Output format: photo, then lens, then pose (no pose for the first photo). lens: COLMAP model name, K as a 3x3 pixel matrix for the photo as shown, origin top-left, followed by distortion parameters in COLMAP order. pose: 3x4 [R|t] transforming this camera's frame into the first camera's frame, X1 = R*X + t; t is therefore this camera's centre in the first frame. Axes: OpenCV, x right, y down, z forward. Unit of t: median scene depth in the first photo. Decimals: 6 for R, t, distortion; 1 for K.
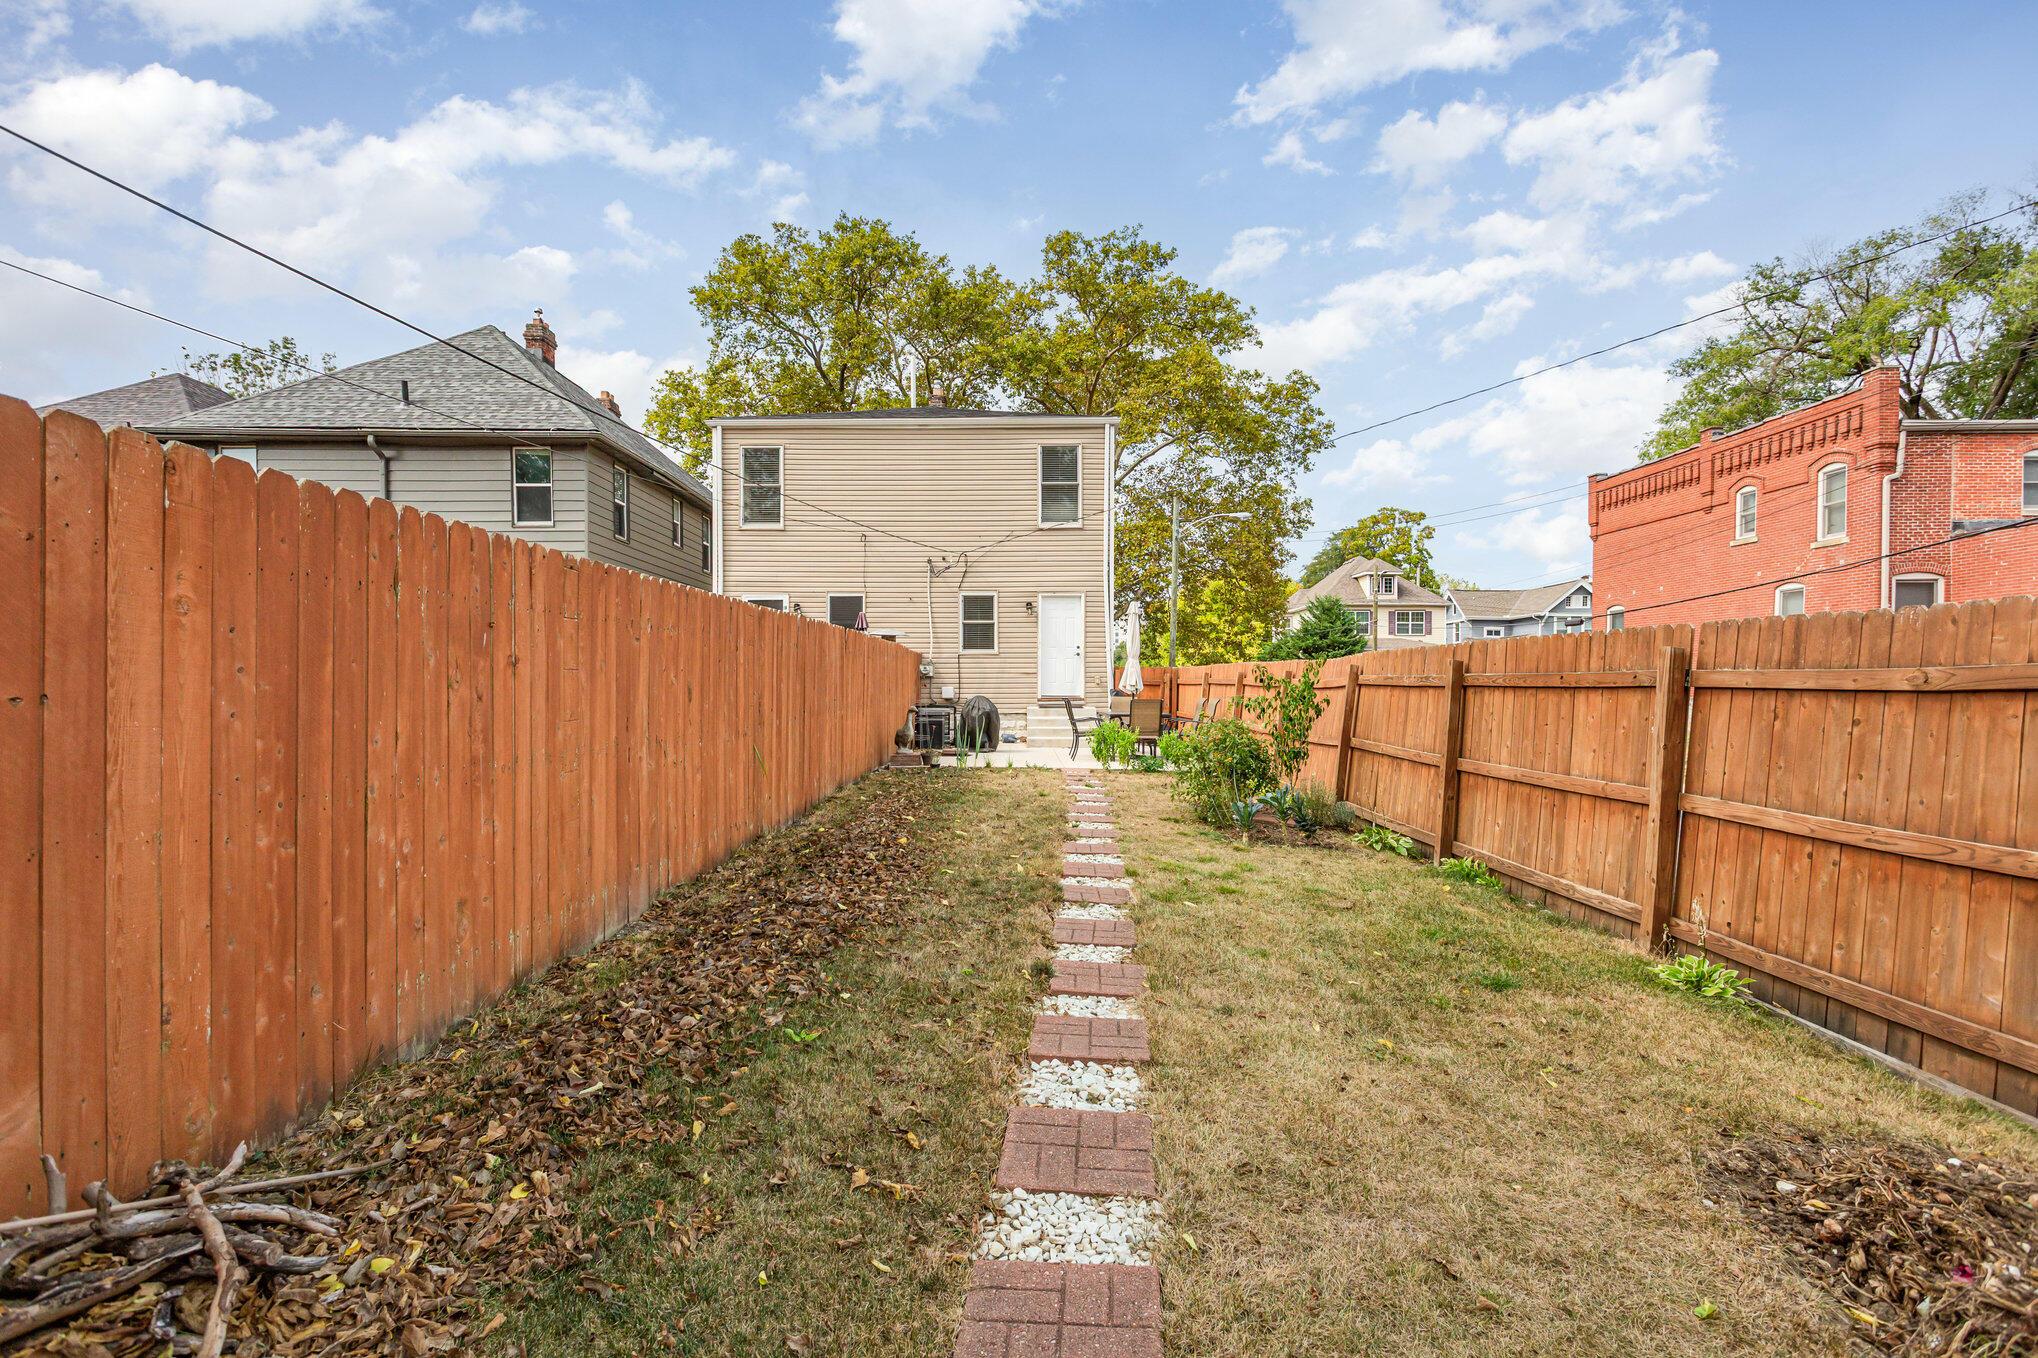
lens RADIAL K [[963.9, 0, 1023.0], [0, 963.9, 657.1], [0, 0, 1]] dist [-0.001187, -0.000218]
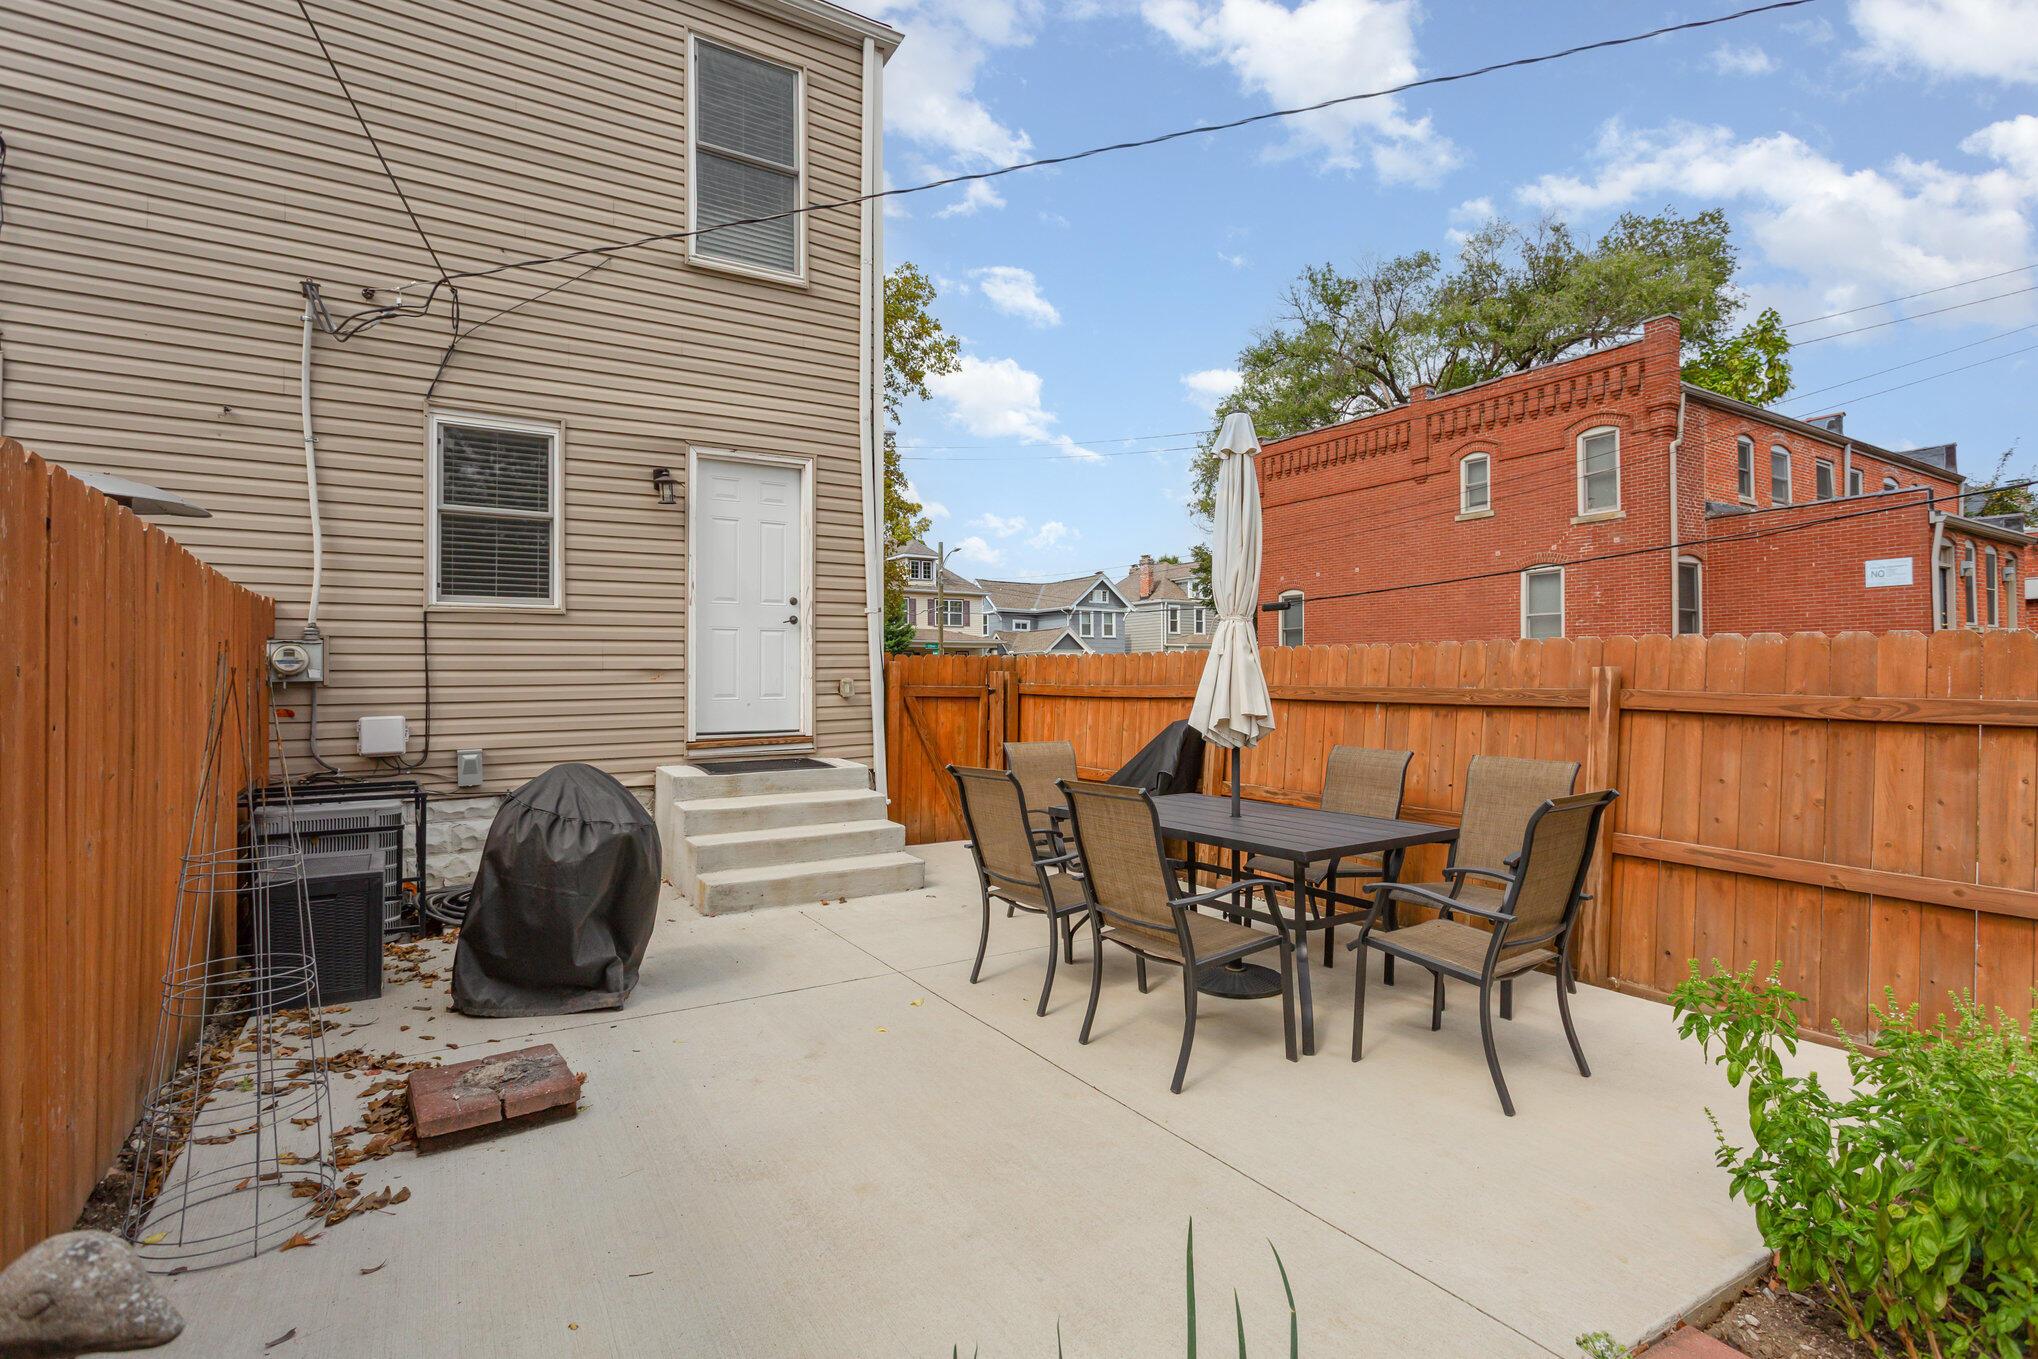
lens RADIAL K [[963.9, 0, 1023.0], [0, 963.9, 657.6], [0, 0, 1]] dist [-0.001187, -0.000218]
pose [[0.851356, 0.005226, 0.524562, -0.049933], [-0.008562, 0.999956, 0.003933, 0.007199], [-0.524518, -0.007839, 0.851363, 0.486555]]
